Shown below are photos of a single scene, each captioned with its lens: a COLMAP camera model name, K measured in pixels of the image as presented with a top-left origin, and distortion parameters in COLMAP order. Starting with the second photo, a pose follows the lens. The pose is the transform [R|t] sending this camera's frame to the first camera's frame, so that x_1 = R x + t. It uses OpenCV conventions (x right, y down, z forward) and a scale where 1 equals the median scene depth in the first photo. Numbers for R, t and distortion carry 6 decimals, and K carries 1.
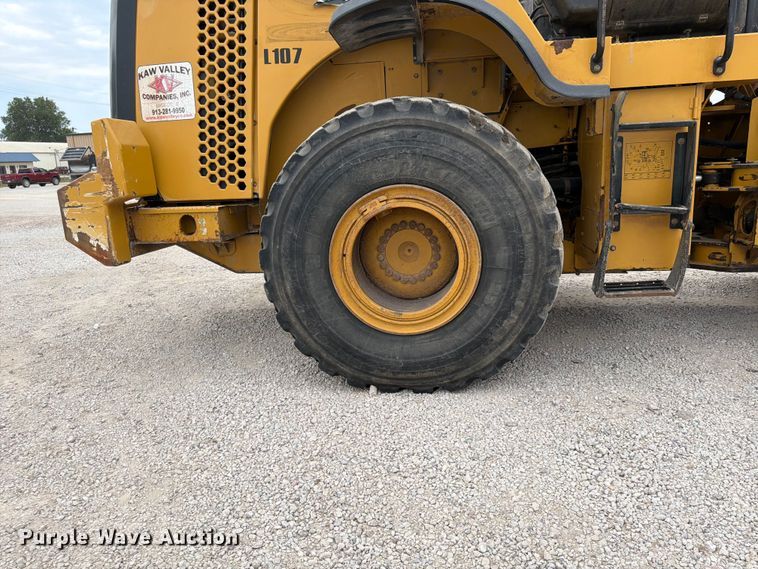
lens RADIAL K [[532.6, 0, 379.0], [0, 532.6, 281.6], [0, 0, 1]] dist [0.084953, -0.128762]
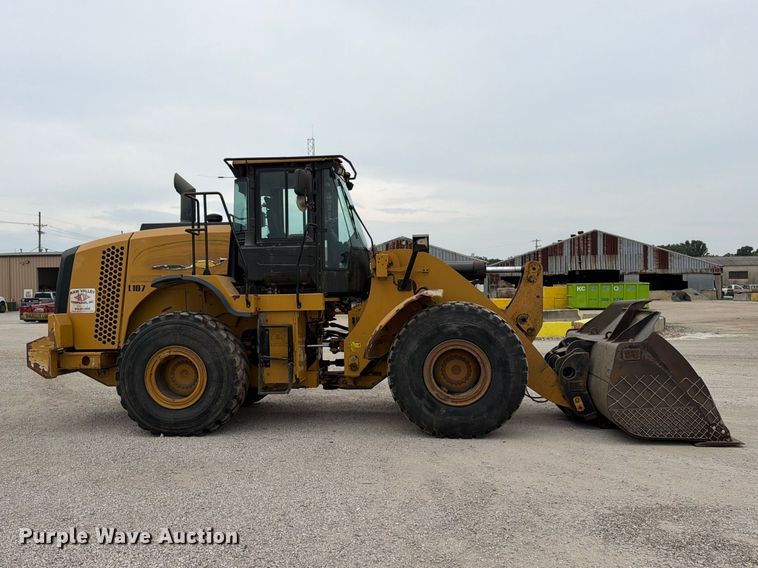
lens RADIAL K [[678.4, 0, 348.9], [0, 678.4, 302.5], [0, 0, 1]] dist [0.063630, -0.009780]
pose [[0.998998, 0.029867, 0.033324, 0.613861], [-0.022218, 0.977453, -0.209983, 0.225215], [-0.038844, 0.209032, 0.977137, -1.814443]]
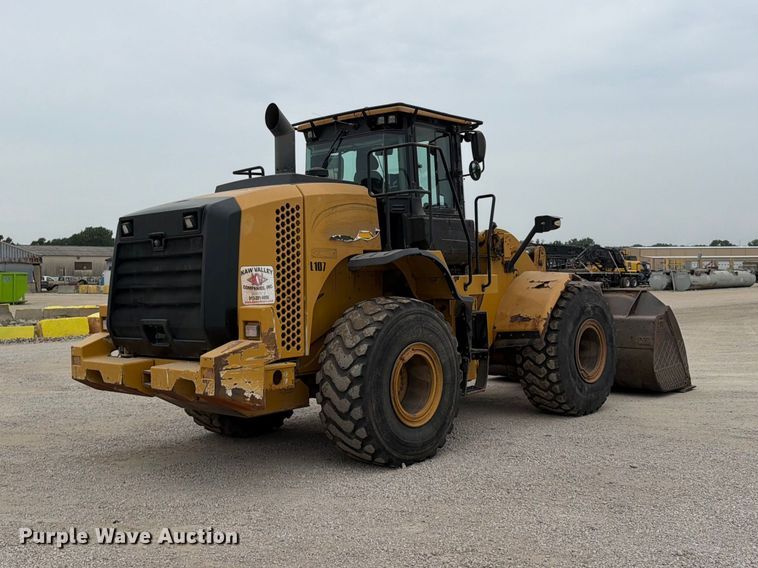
lens RADIAL K [[791.7, 0, 344.2], [0, 791.7, 268.3], [0, 0, 1]] dist [0.162716, -0.425007]
pose [[0.591142, 0.041510, 0.805499, -1.977963], [0.168699, 0.970223, -0.173805, 0.007076], [-0.788728, 0.238630, 0.566537, -0.376674]]
